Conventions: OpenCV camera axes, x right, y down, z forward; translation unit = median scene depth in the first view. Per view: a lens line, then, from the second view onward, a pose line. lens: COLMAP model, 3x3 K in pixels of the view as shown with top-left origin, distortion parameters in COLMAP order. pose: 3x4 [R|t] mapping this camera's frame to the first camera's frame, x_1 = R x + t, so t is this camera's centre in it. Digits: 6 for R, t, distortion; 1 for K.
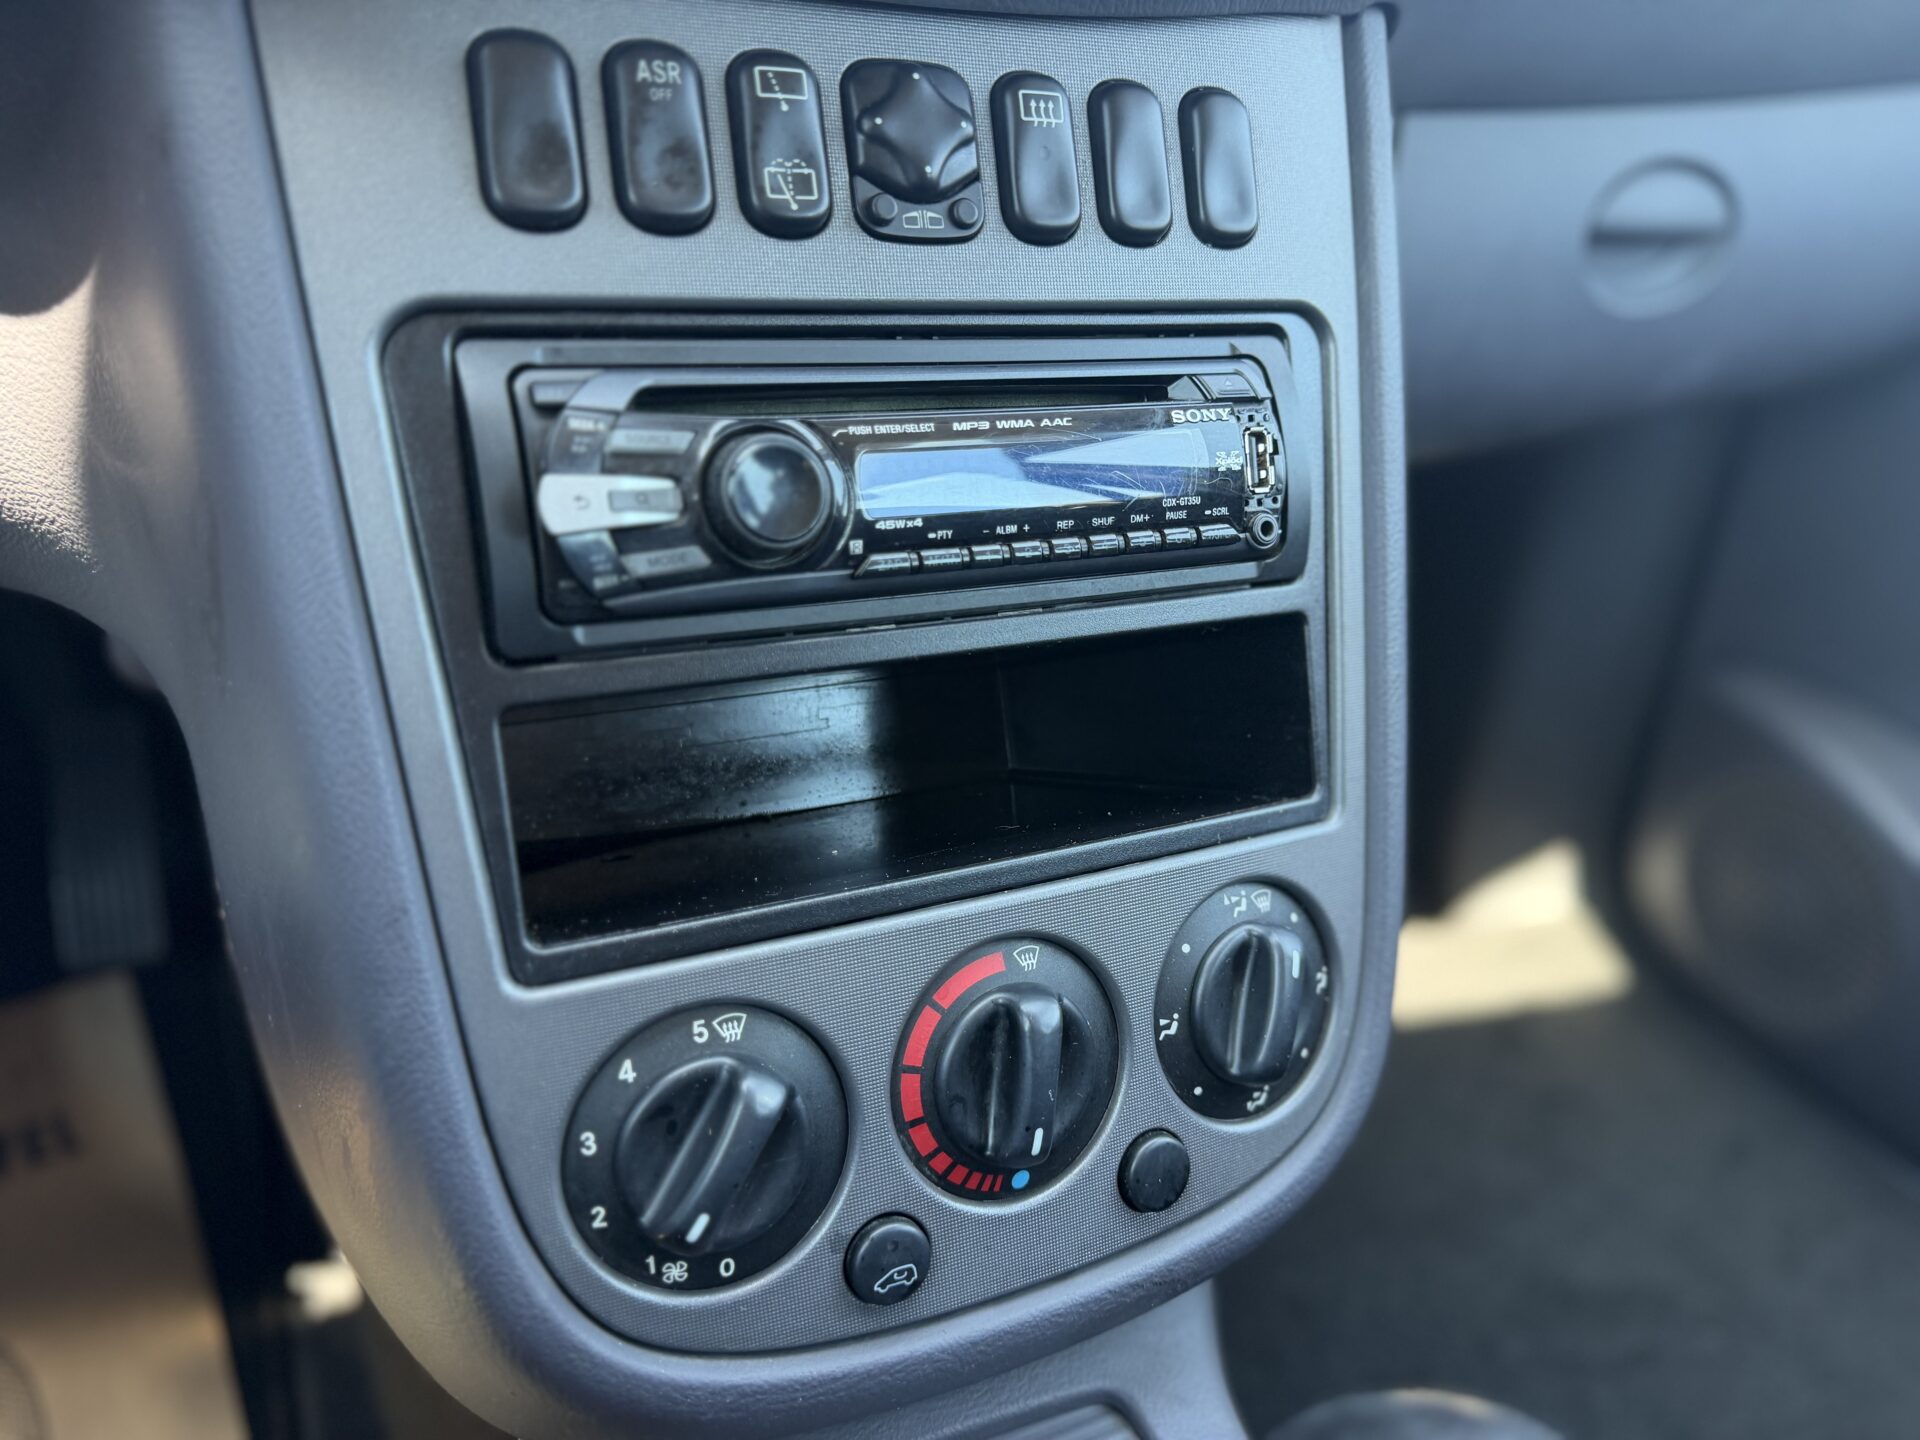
lens RADIAL K [[1366.3, 0, 960.0], [0, 1366.3, 720.0], [0, 0, 1]] dist [0.005803, -0.000084]
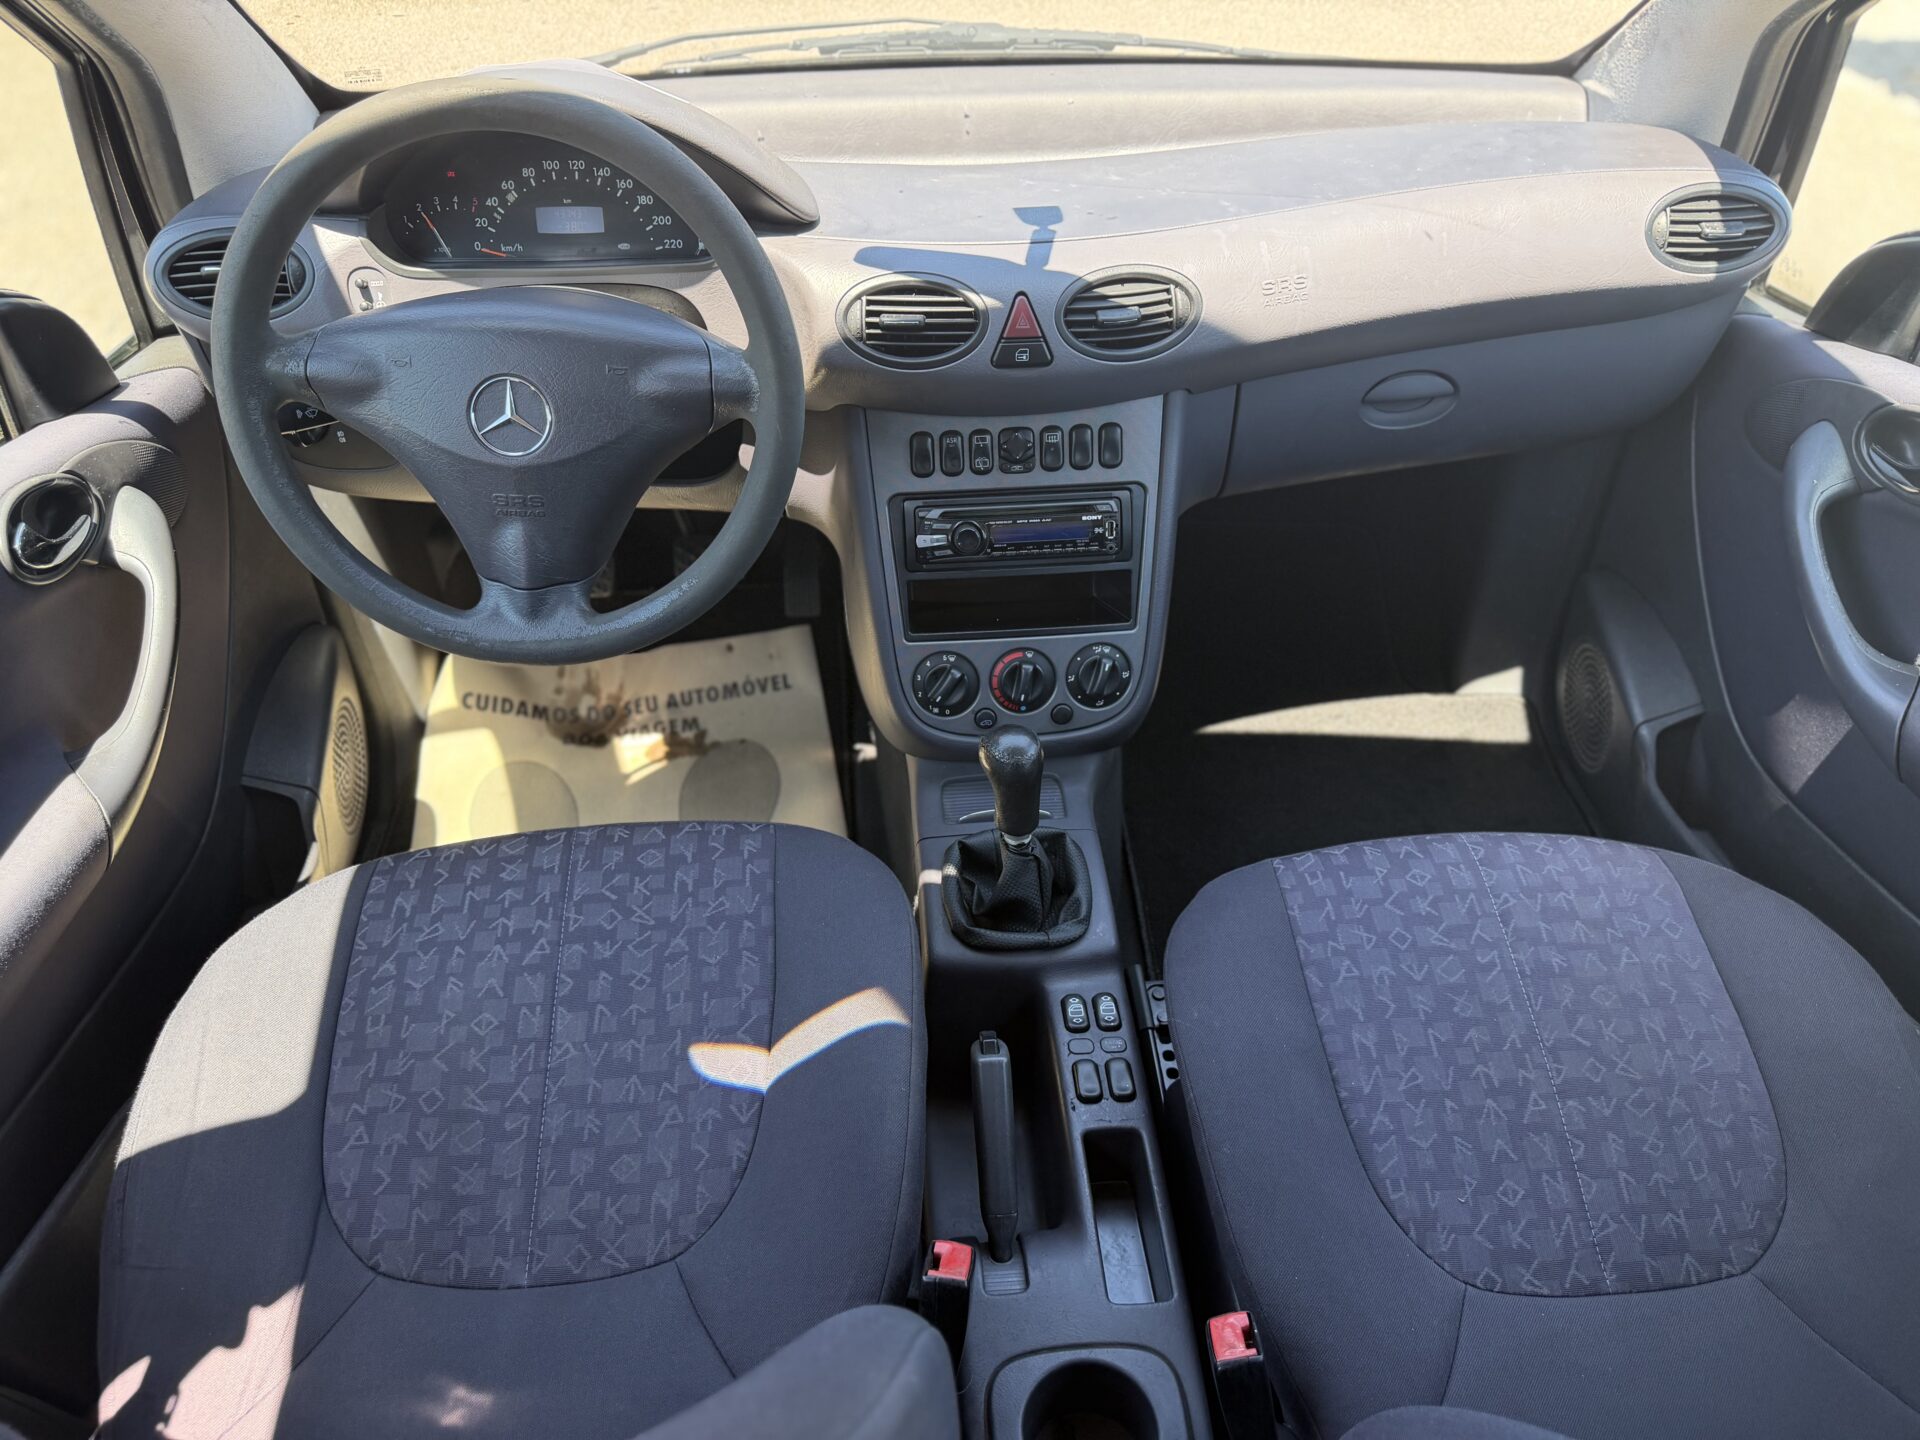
lens RADIAL K [[1366.3, 0, 960.0], [0, 1366.3, 720.0], [0, 0, 1]] dist [0.005803, -0.000084]
pose [[0.920992, 0.156745, -0.356659, 1.369977], [-0.082393, 0.973150, 0.214918, -0.496975], [0.380770, -0.168552, 0.909178, -2.840776]]
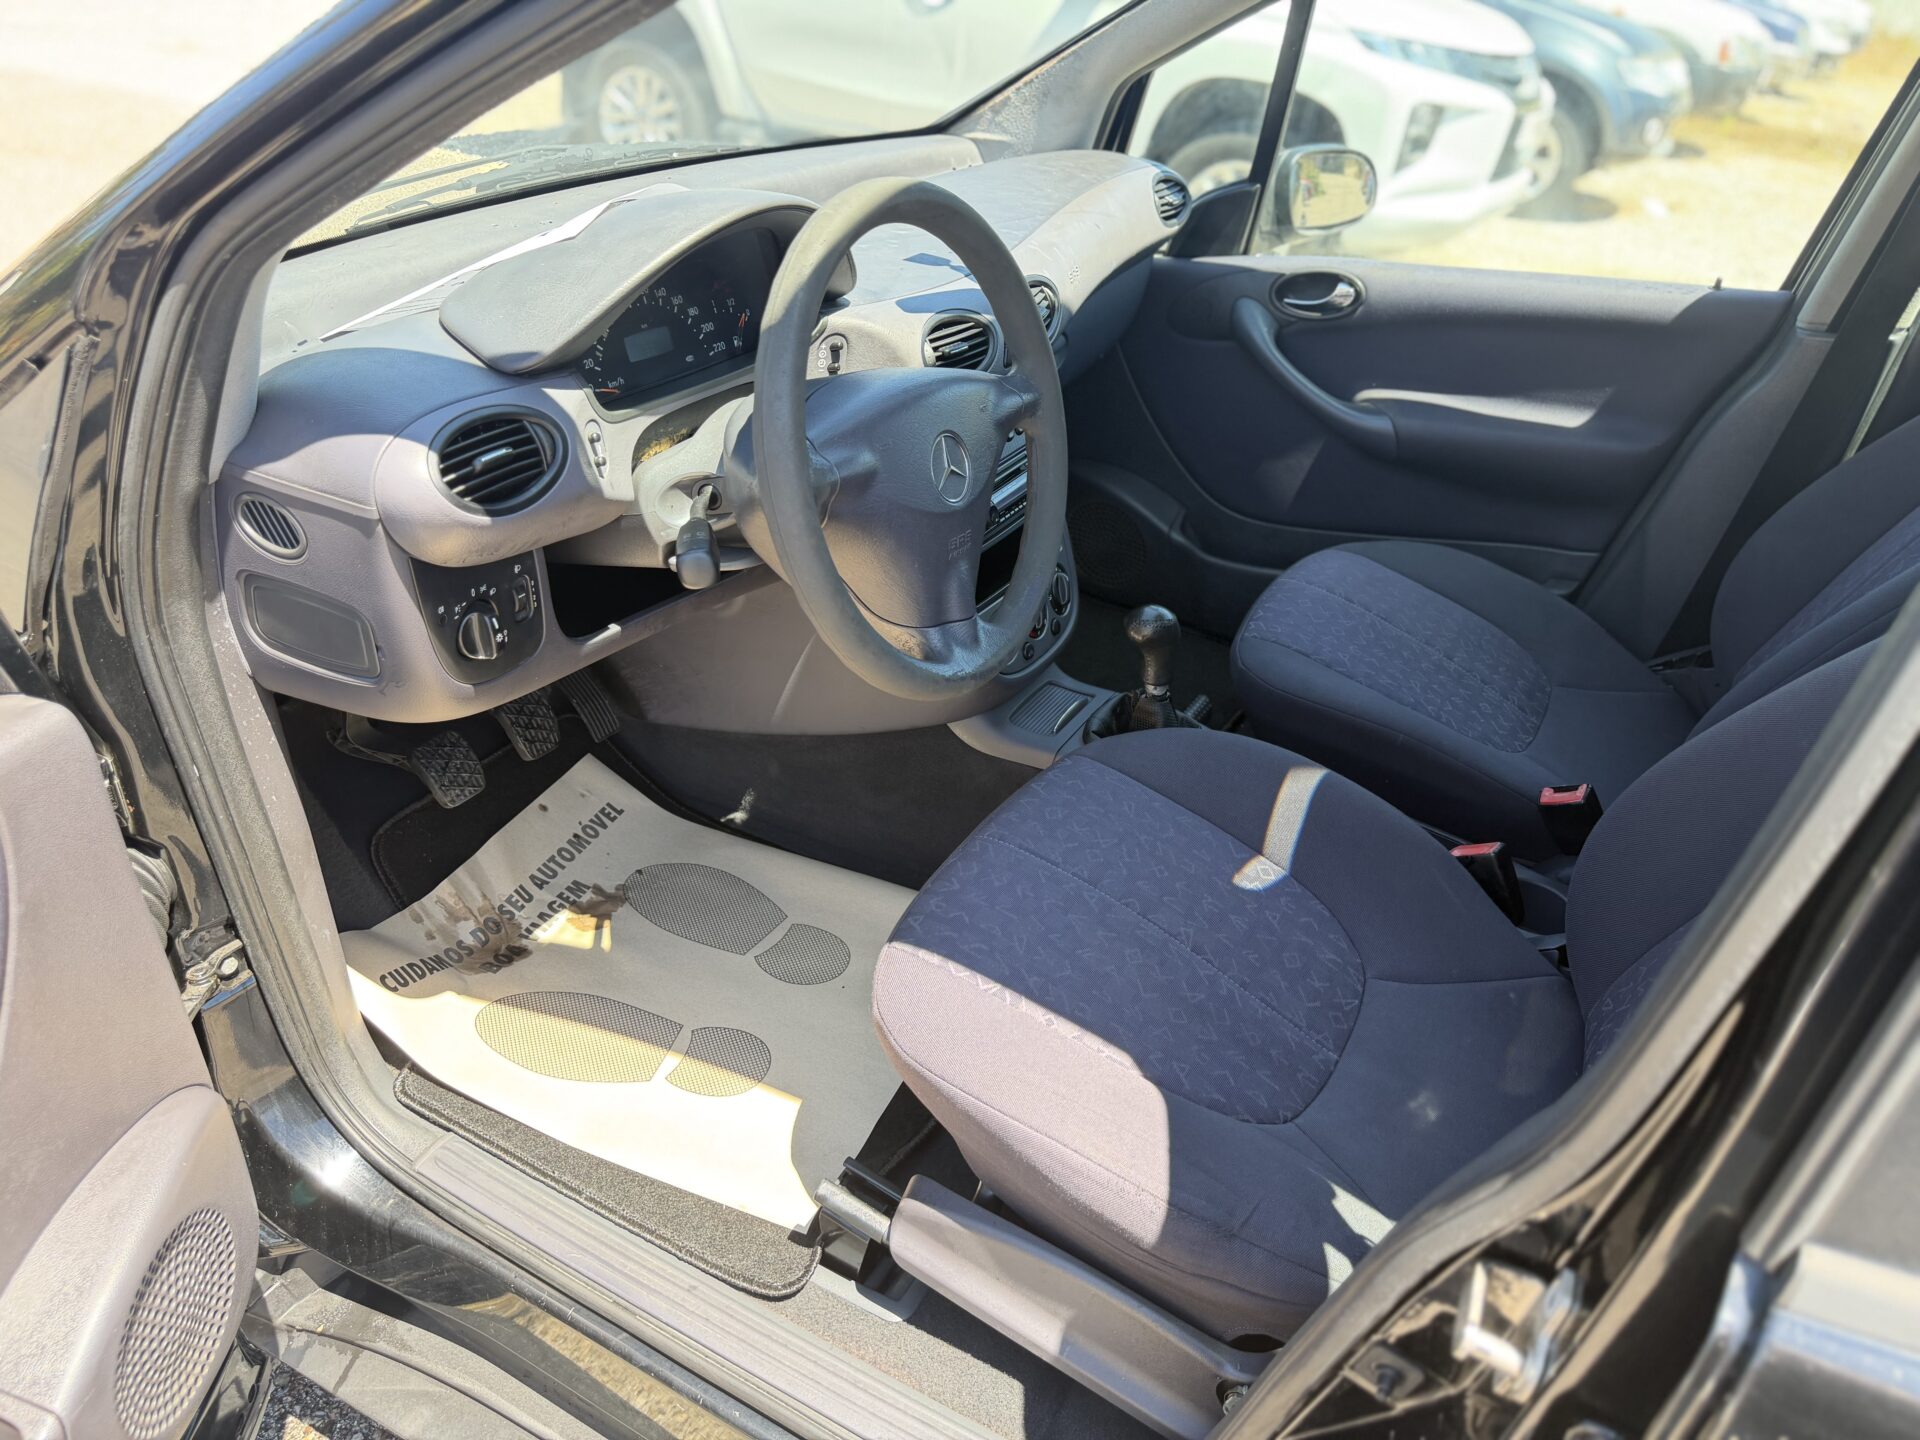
lens RADIAL K [[1366.3, 0, 960.0], [0, 1366.3, 720.0], [0, 0, 1]] dist [0.005803, -0.000084]
pose [[0.836374, -0.330769, 0.437117, -2.514761], [0.257567, 0.941052, 0.219274, -0.567043], [-0.483879, -0.070808, 0.872266, -3.421506]]
